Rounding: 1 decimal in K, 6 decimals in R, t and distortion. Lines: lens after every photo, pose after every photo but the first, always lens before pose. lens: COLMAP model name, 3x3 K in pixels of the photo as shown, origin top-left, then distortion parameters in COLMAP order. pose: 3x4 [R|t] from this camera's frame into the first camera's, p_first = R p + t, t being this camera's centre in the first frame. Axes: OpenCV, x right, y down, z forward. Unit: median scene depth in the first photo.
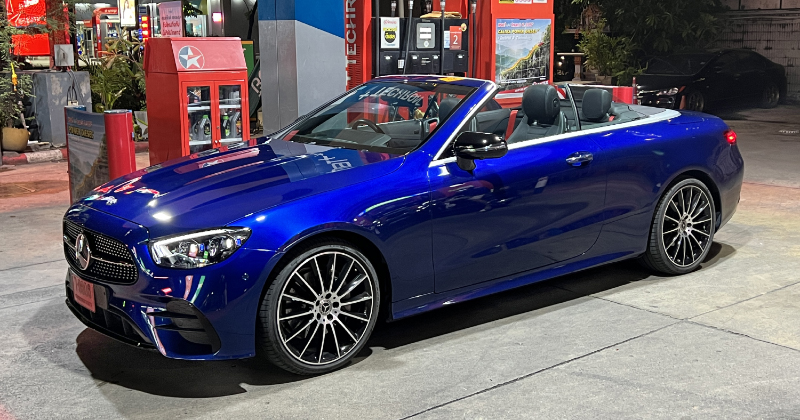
lens RADIAL K [[934.8, 0, 400.0], [0, 934.8, 210.0], [0, 0, 1]] dist [0.065817, -0.038405]
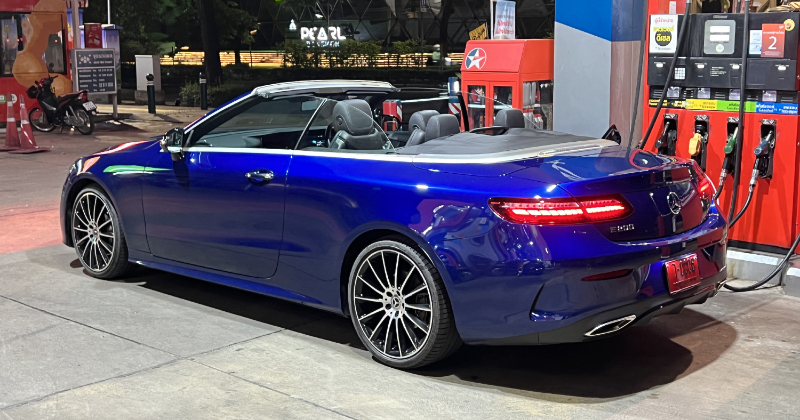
lens RADIAL K [[1015.8, 0, 400.1], [0, 1015.8, 192.3], [0, 0, 1]] dist [0.170589, -0.548881]
pose [[0.114935, 0.157073, -0.980876, 0.841805], [-0.171366, 0.975751, 0.136172, -0.139296], [0.978480, 0.152438, 0.139065, 0.686323]]
